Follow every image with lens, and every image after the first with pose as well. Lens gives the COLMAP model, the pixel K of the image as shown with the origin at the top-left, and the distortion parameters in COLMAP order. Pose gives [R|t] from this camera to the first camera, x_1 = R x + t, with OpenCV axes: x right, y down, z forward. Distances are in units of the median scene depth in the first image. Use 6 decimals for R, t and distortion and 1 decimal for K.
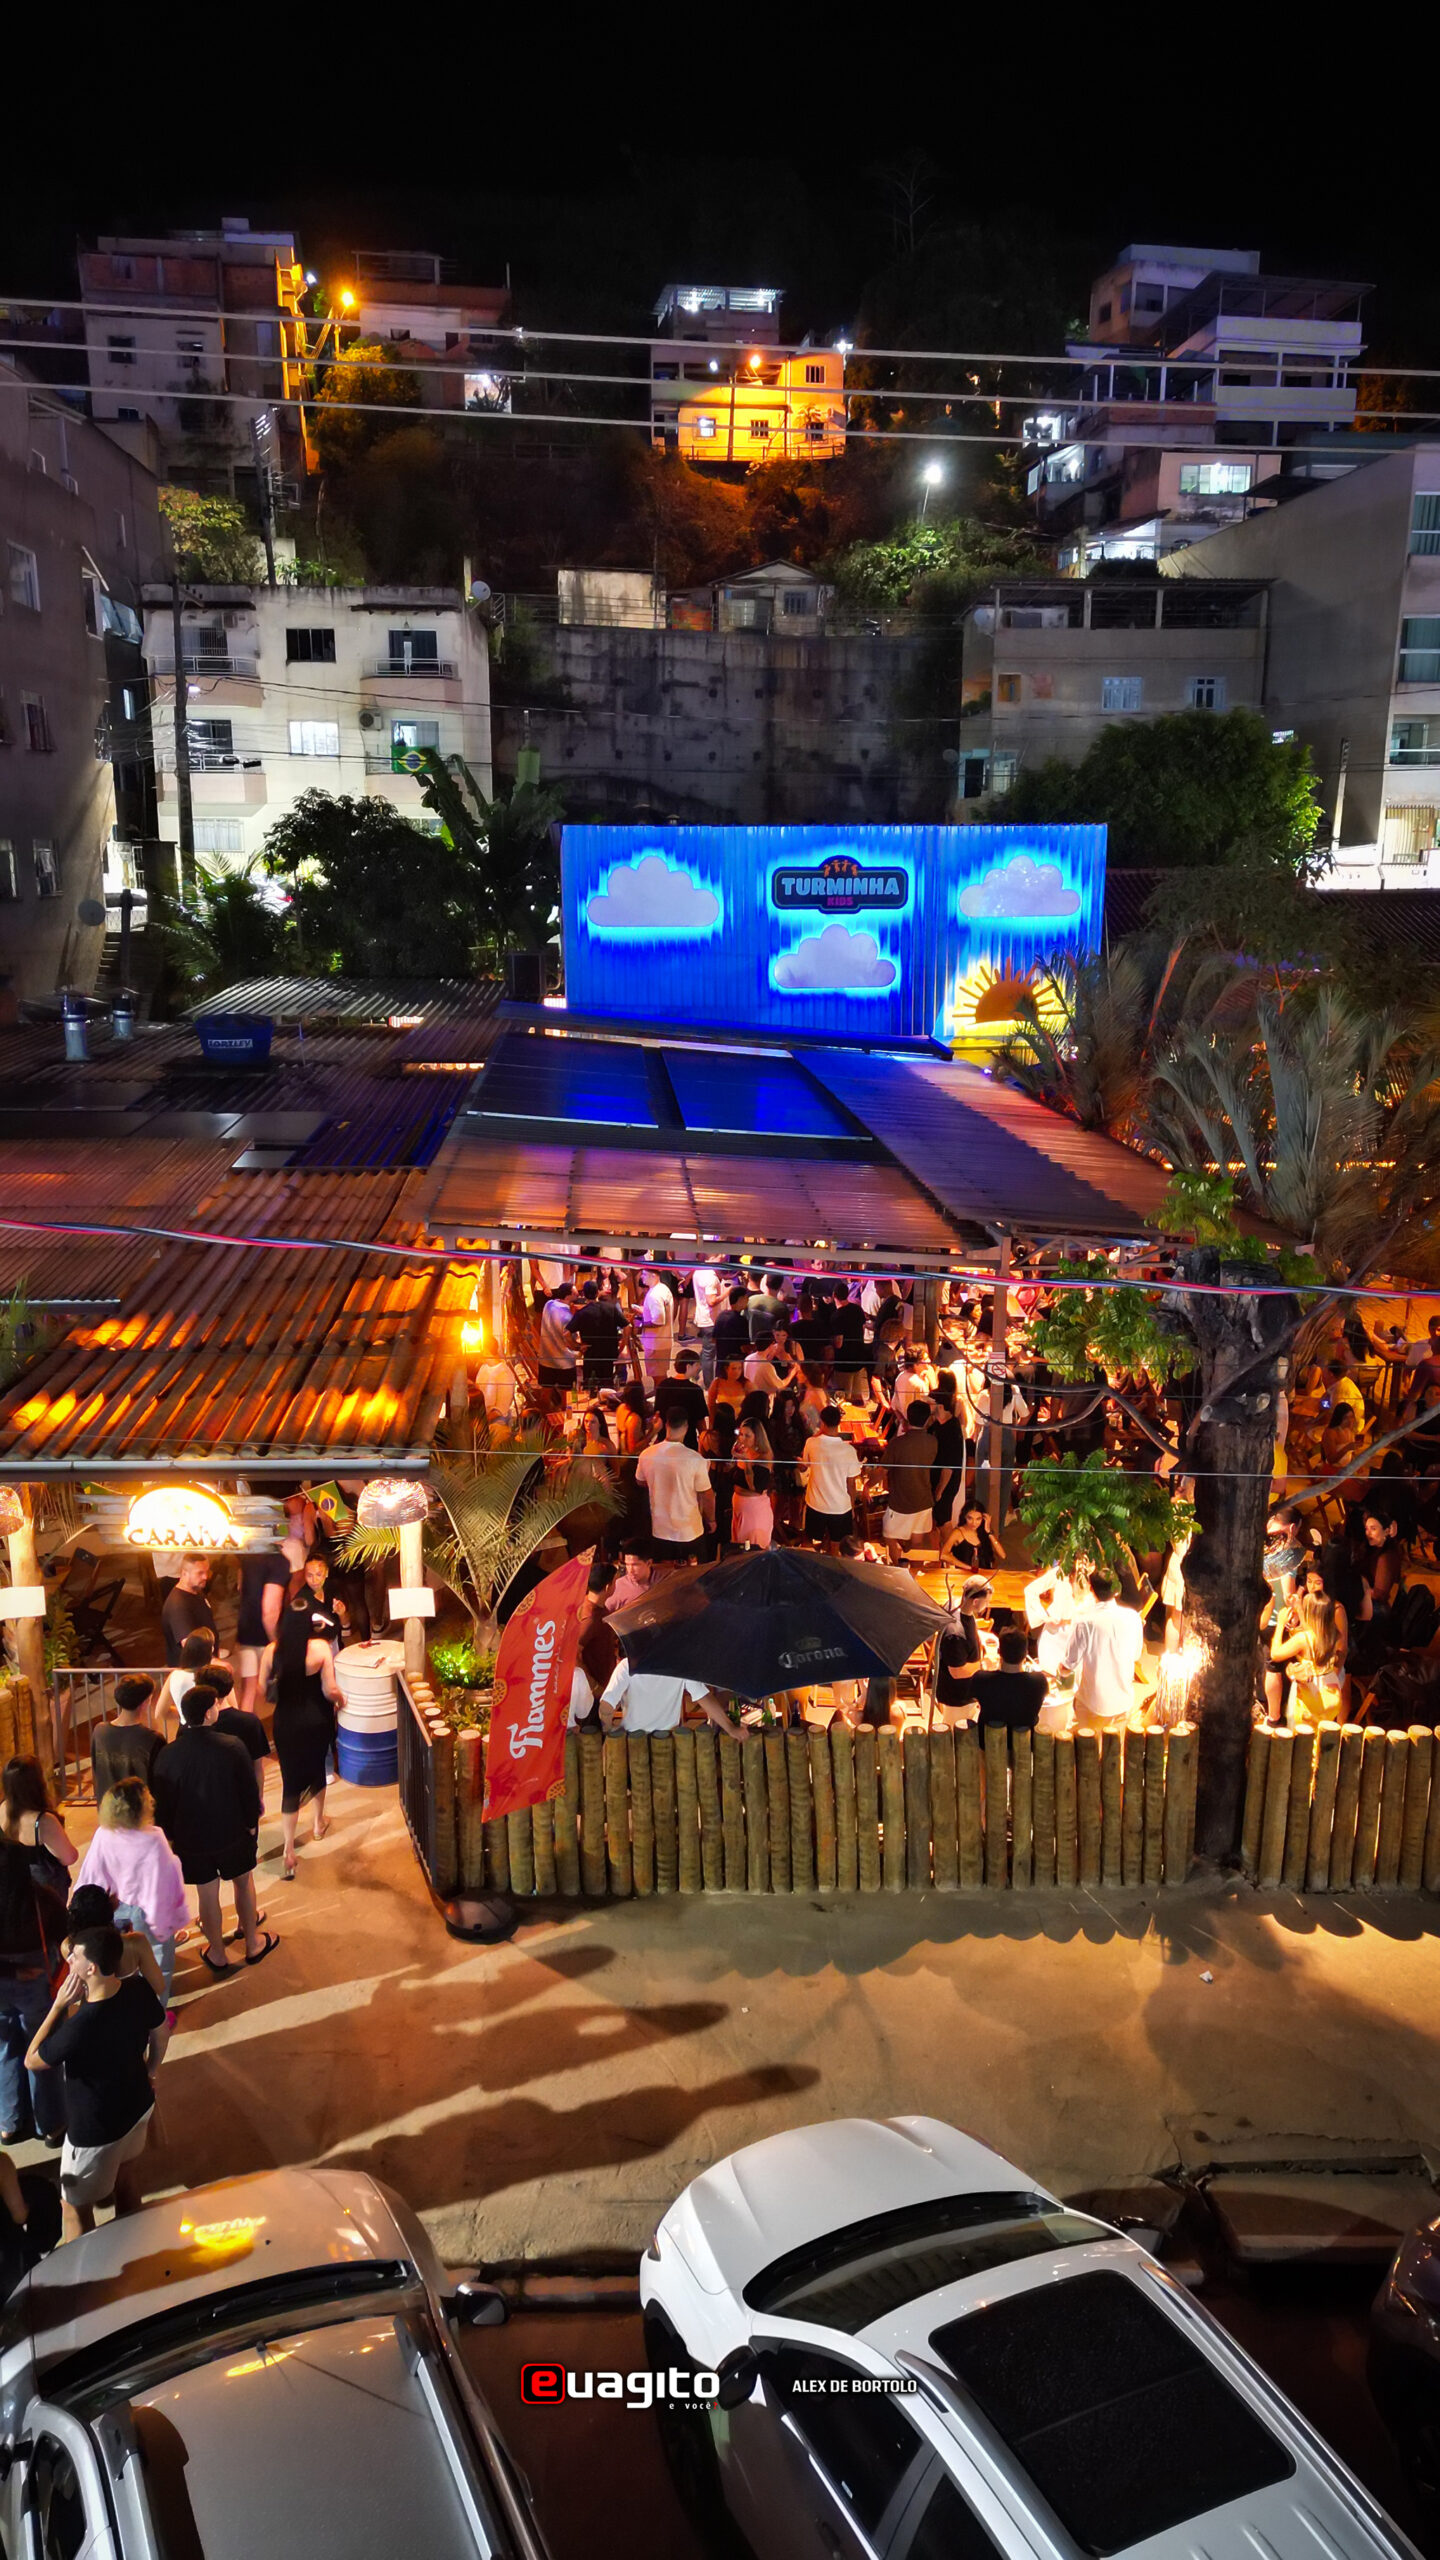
lens RADIAL K [[1797.2, 0, 720.3], [0, 1797.2, 1267.4], [0, 0, 1]] dist [0.080887, -0.083703]
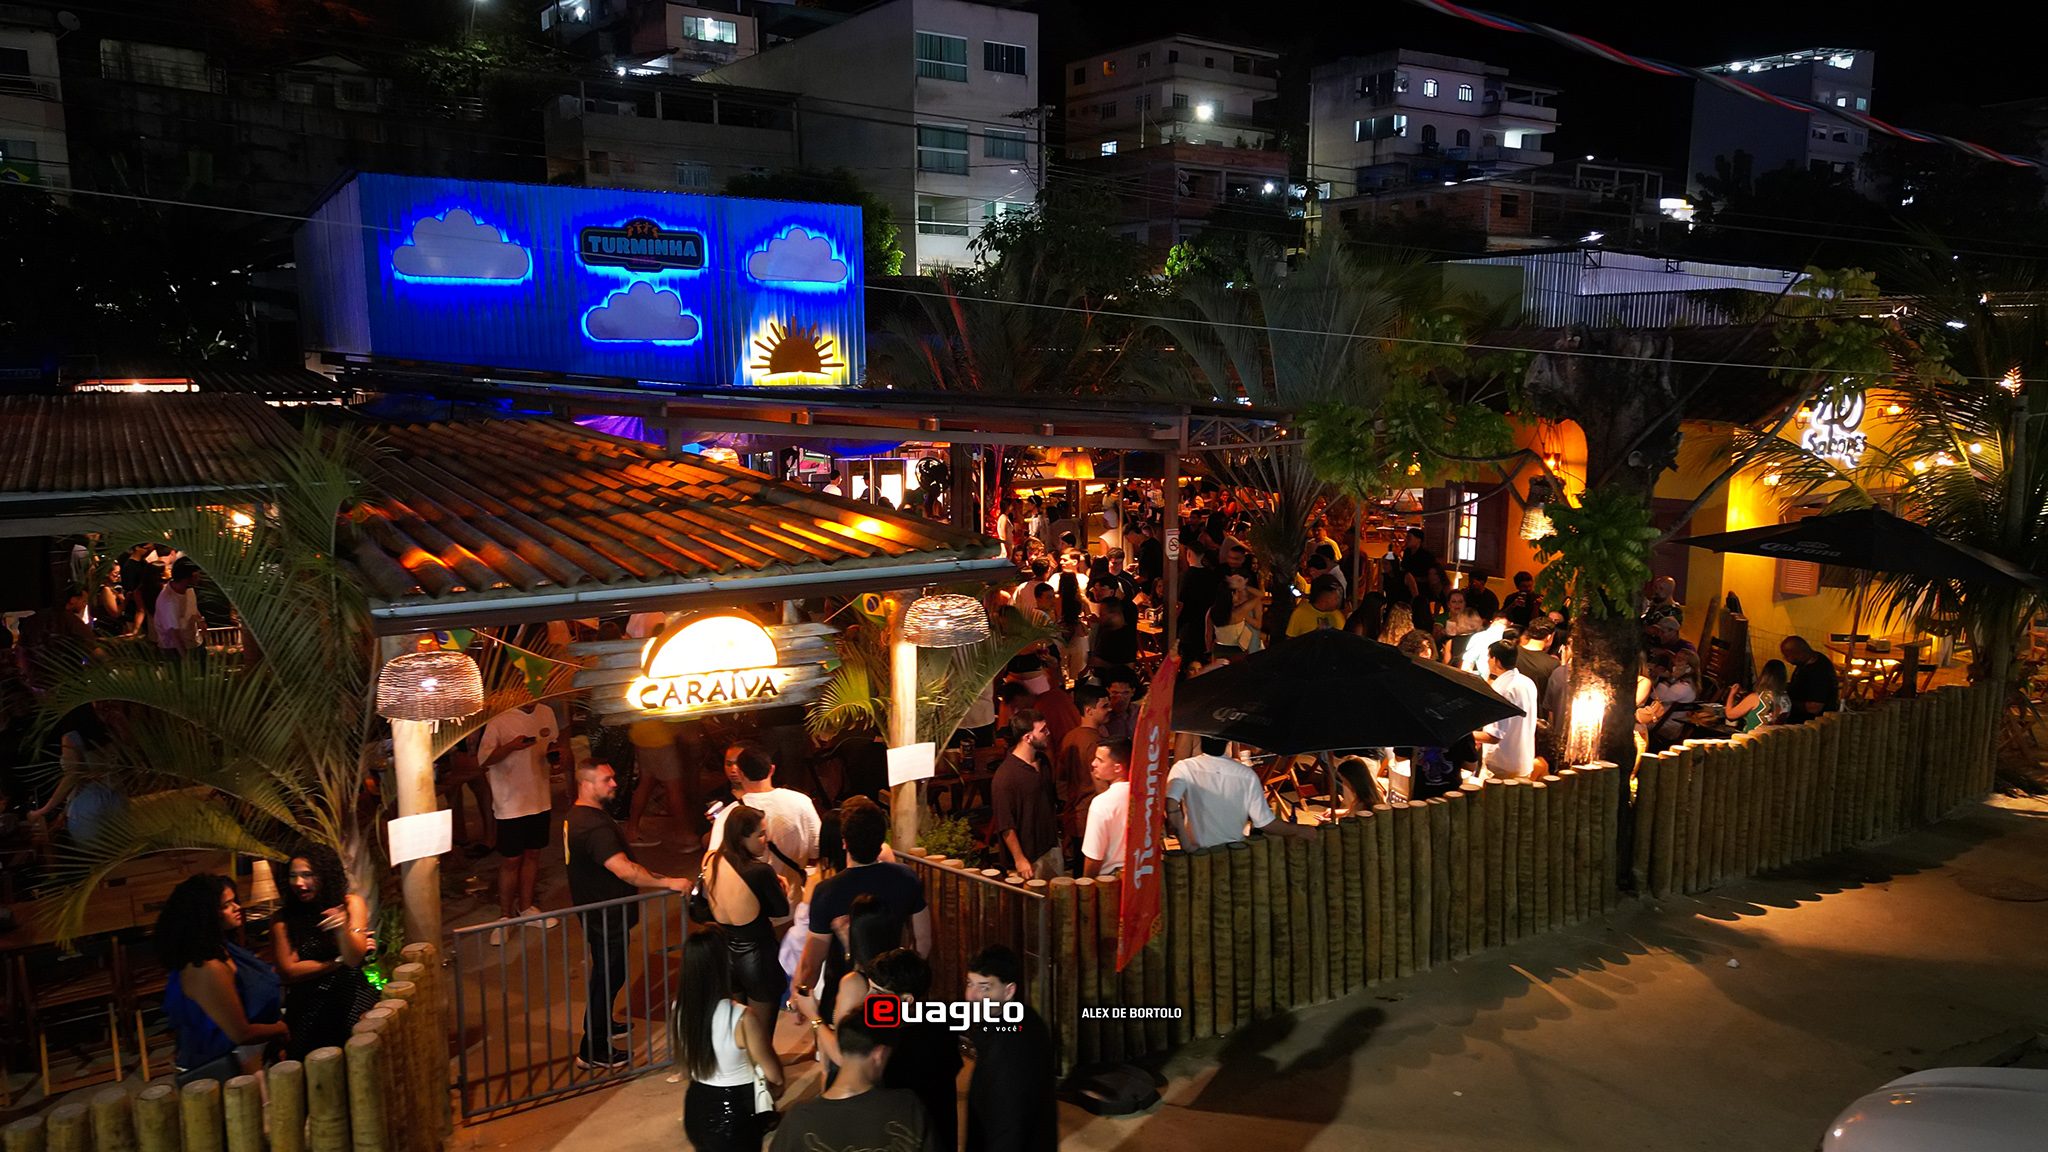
lens RADIAL K [[1437.7, 0, 1028.6], [0, 1437.7, 567.8], [0, 0, 1]] dist [0.080887, -0.083703]
pose [[0.867648, -0.075698, 0.491382, -0.175850], [0.116801, 0.991715, -0.053465, 0.054116], [-0.483264, 0.103783, 0.869301, 0.148730]]
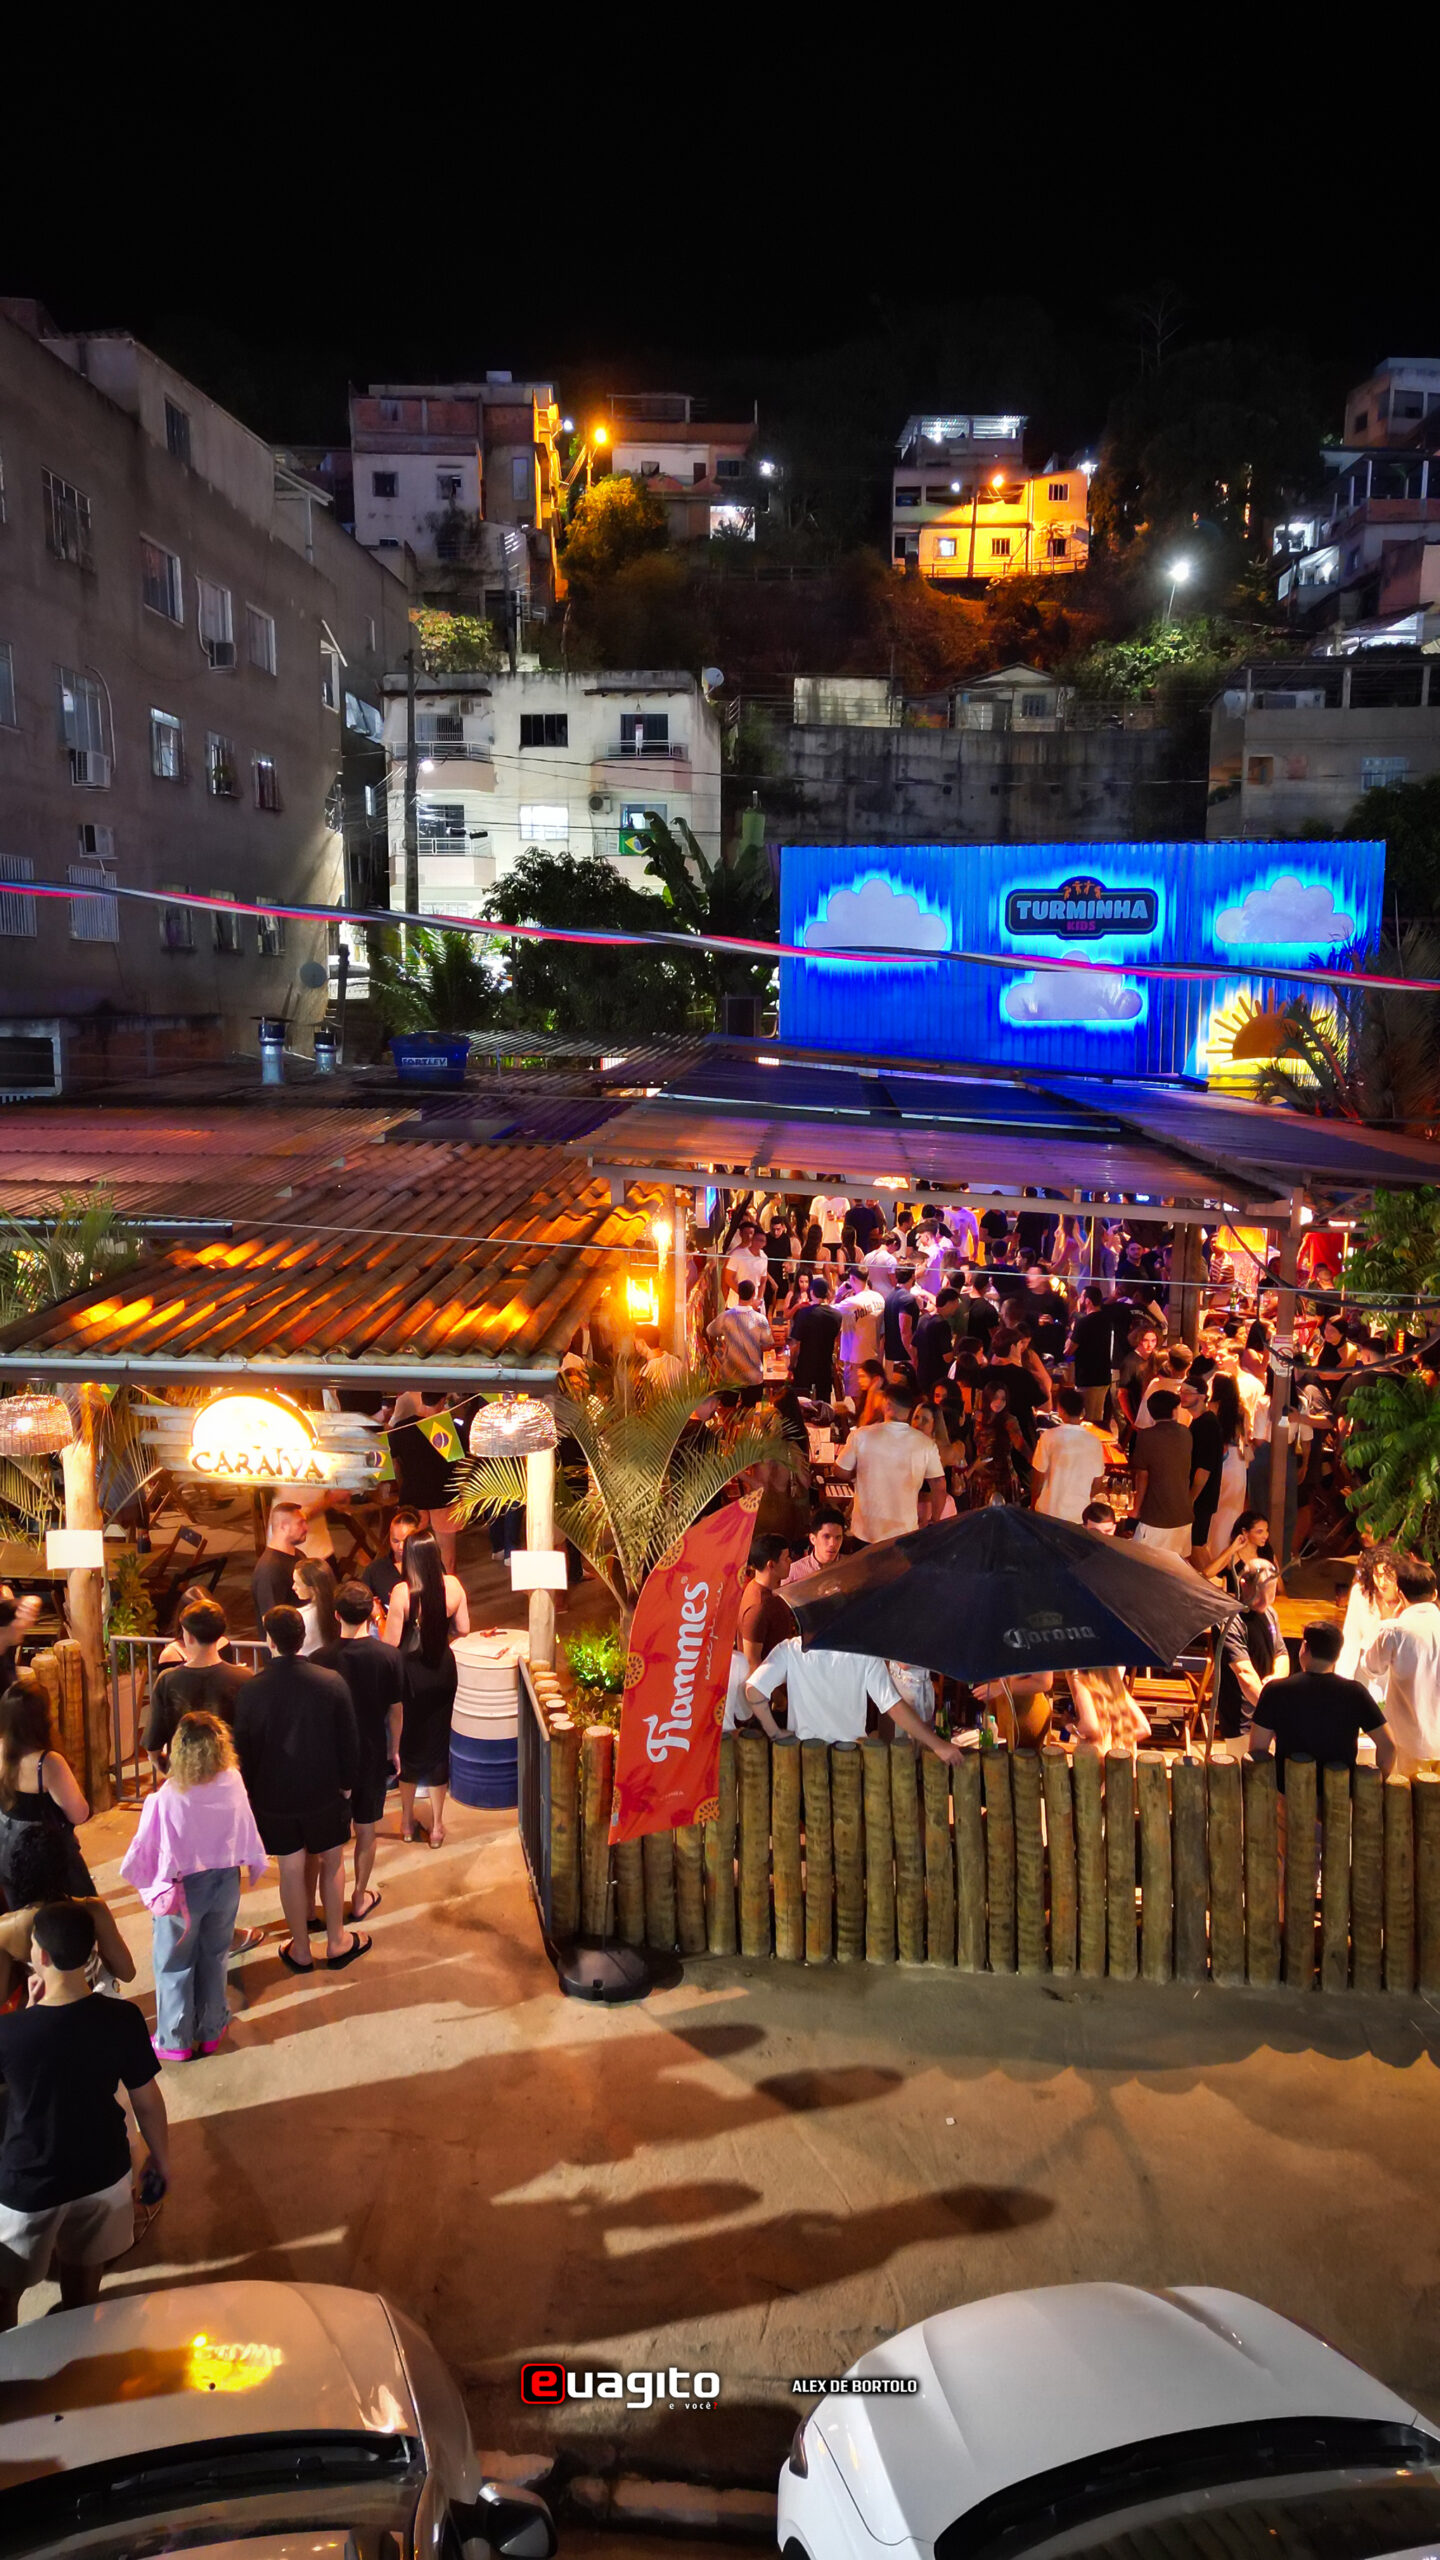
lens RADIAL K [[1797.2, 0, 718.4], [0, 1797.2, 1264.1], [0, 0, 1]] dist [0.080887, -0.083703]
pose [[0.991922, 0.019569, -0.125329, 0.002145], [-0.029183, 0.996730, -0.075345, 0.042643], [0.123445, 0.078394, 0.989250, 0.082641]]
